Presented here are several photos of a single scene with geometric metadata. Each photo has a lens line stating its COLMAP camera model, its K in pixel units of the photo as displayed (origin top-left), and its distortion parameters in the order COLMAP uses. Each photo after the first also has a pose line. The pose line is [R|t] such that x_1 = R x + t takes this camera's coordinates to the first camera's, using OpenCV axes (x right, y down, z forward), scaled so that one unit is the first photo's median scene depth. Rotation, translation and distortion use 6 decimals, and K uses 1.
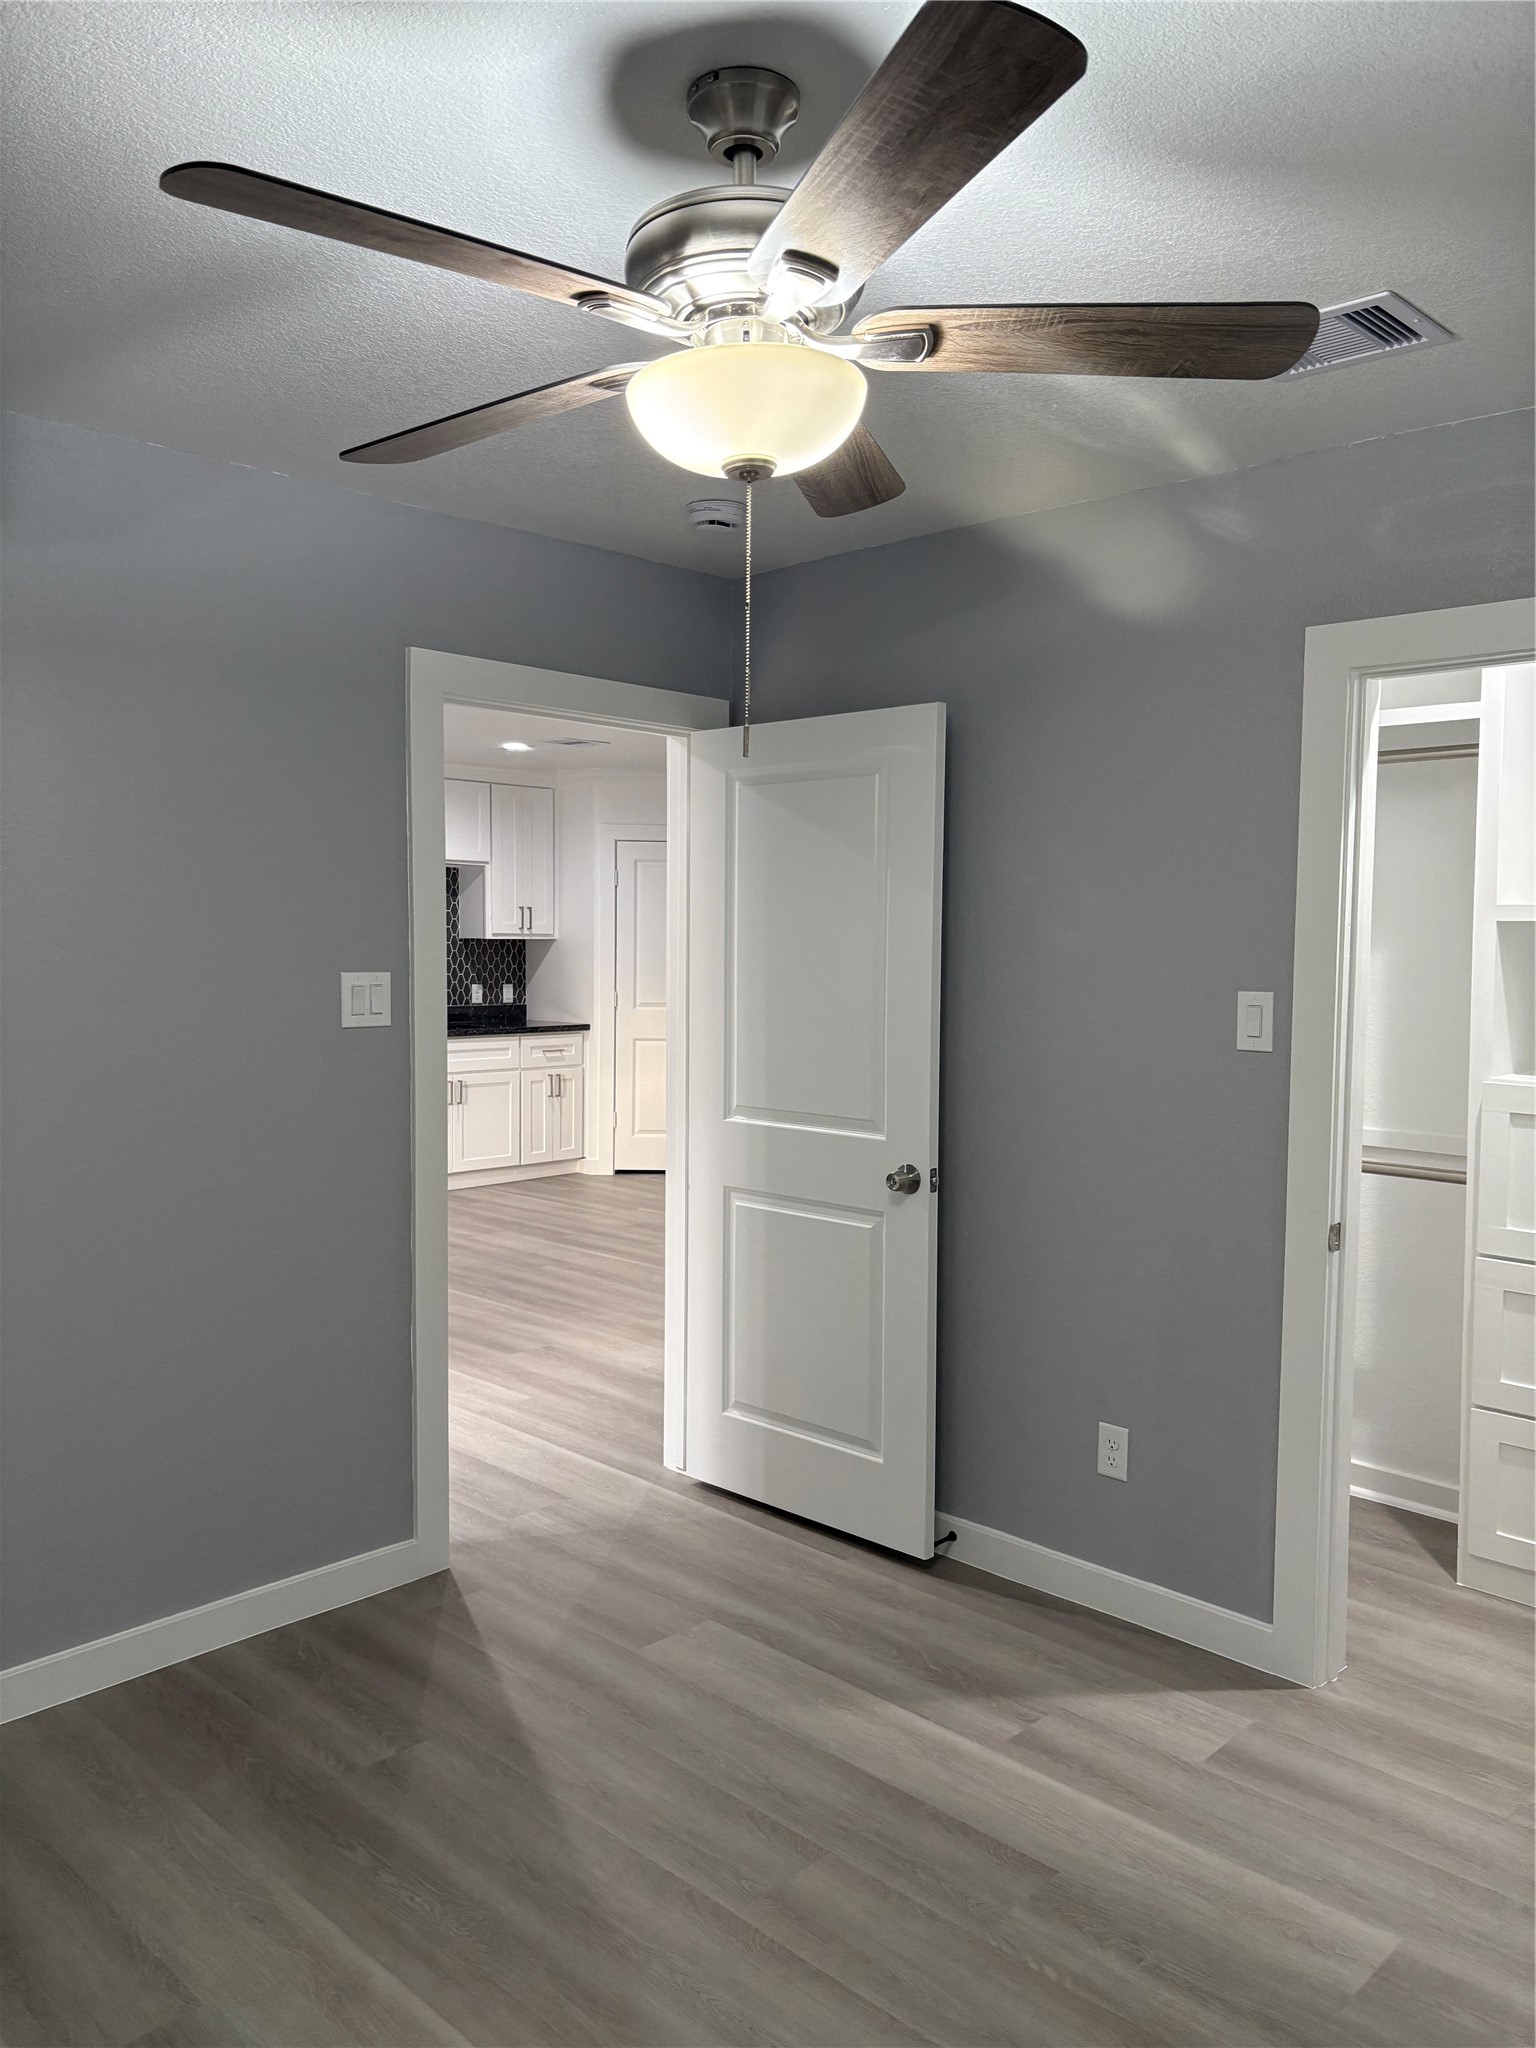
lens RADIAL K [[1535.6, 0, 774.9], [0, 1535.6, 1003.5], [0, 0, 1]] dist [-0.003739, -0.108146]
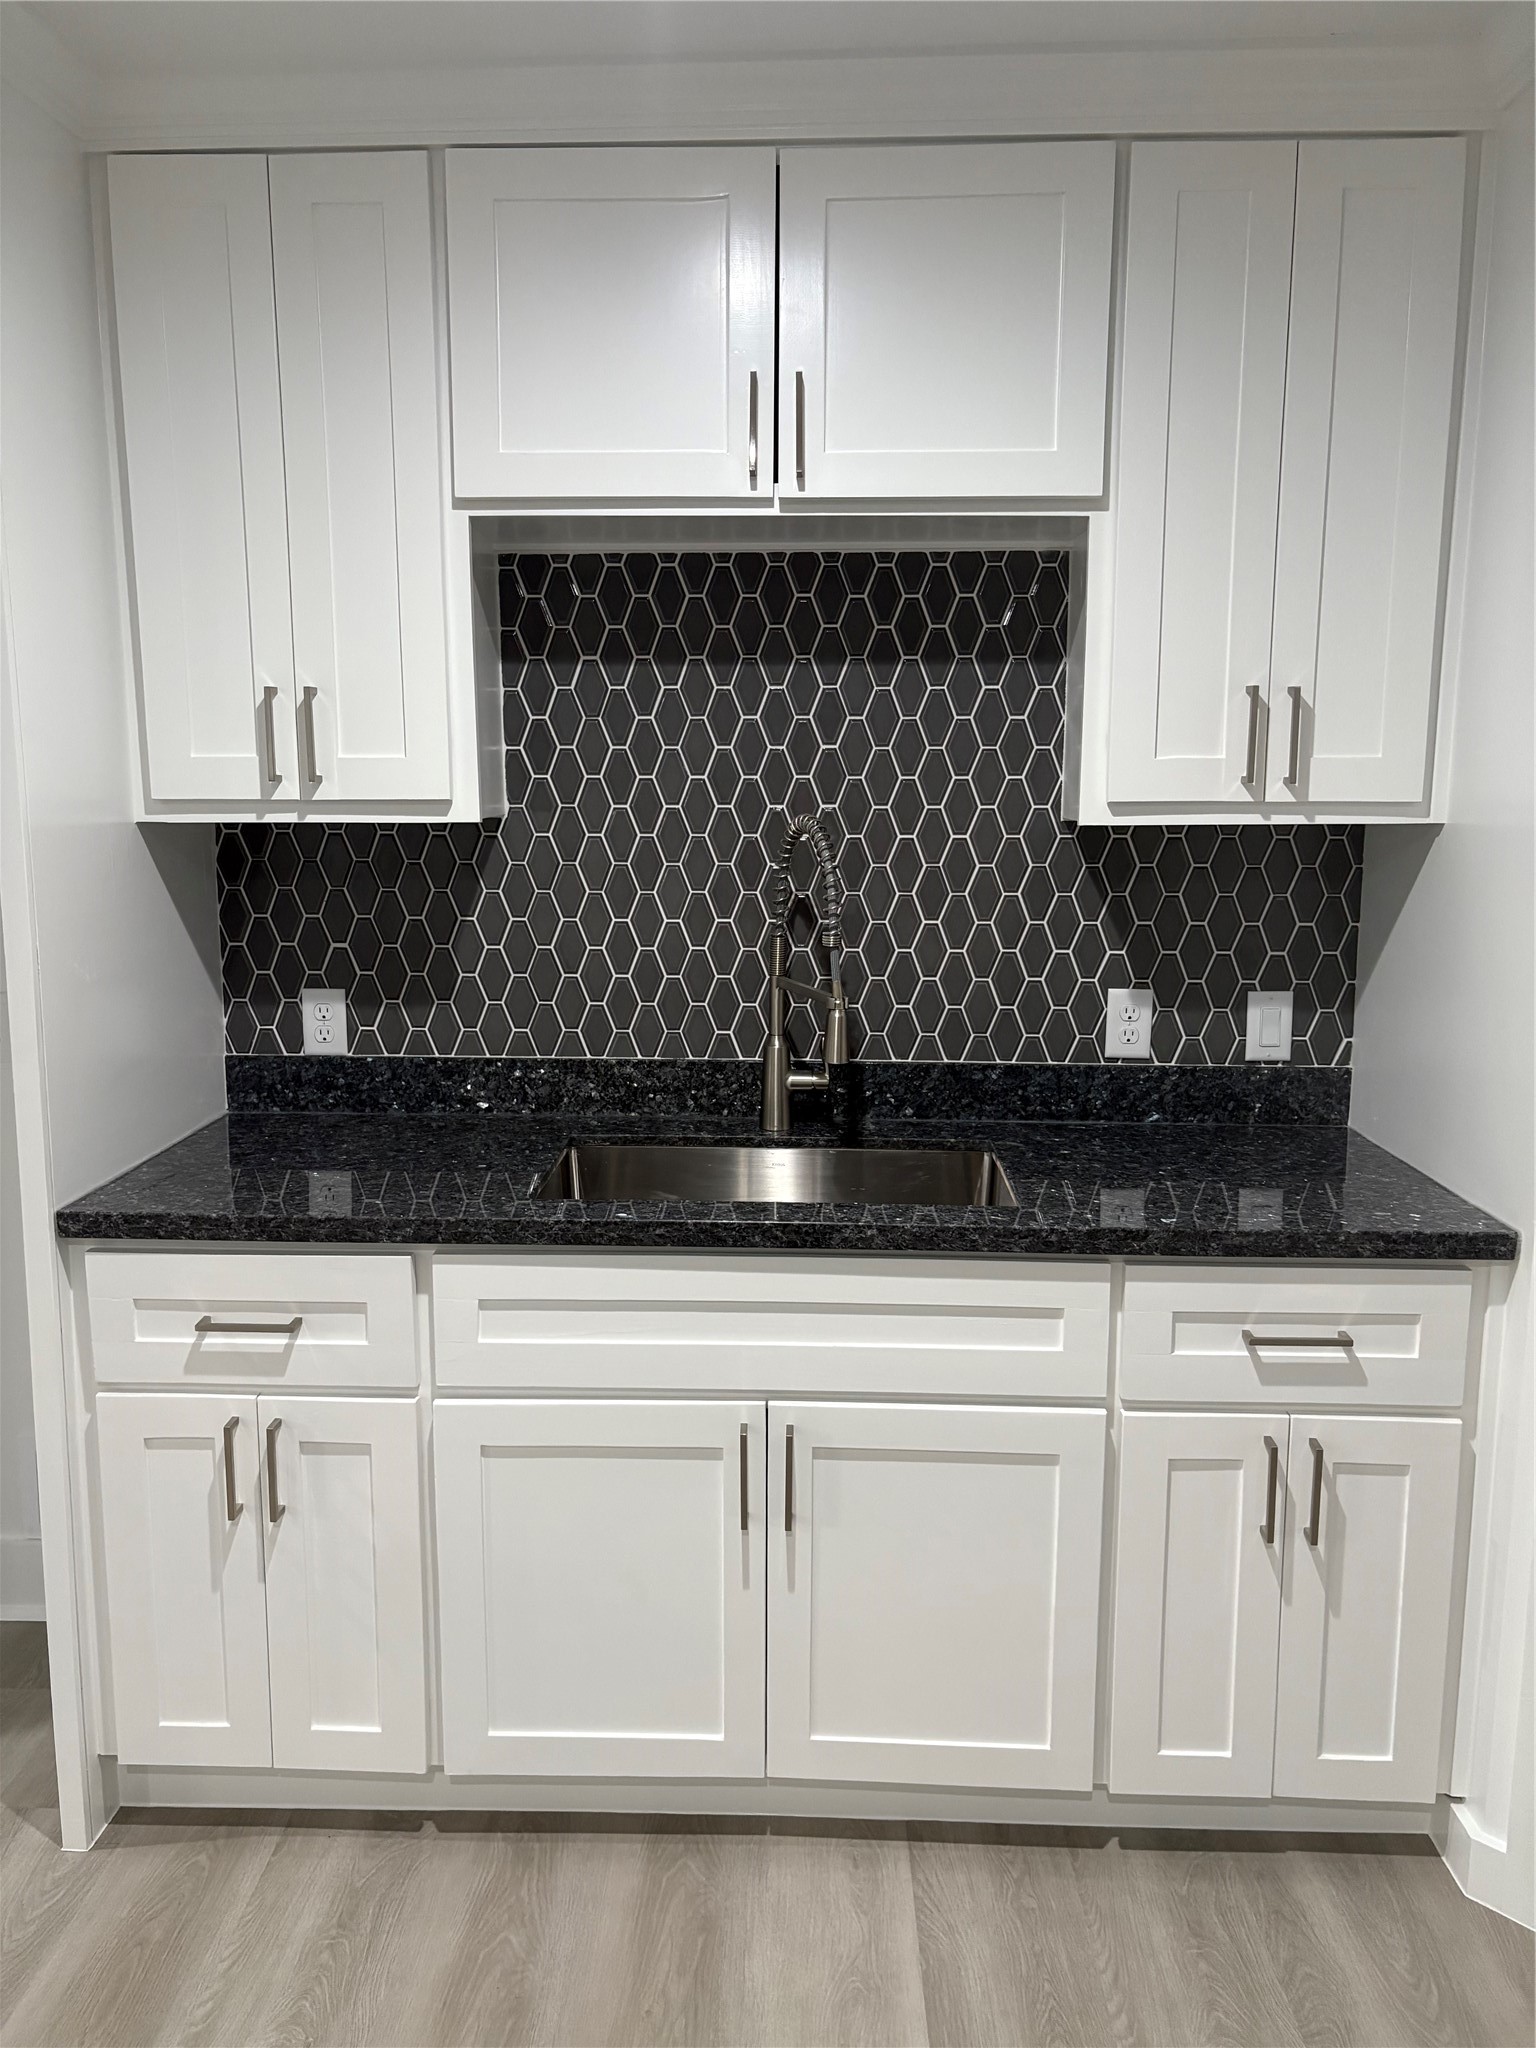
lens RADIAL K [[1456.4, 0, 768.0], [0, 1456.4, 1024.0], [0, 0, 1]] dist [0.036966, -0.092974]
pose [[0.660562, 0.107962, -0.742968, -0.042335], [-0.025592, 0.992269, 0.121435, -0.035795], [0.750335, -0.061201, 0.658219, 0.769778]]
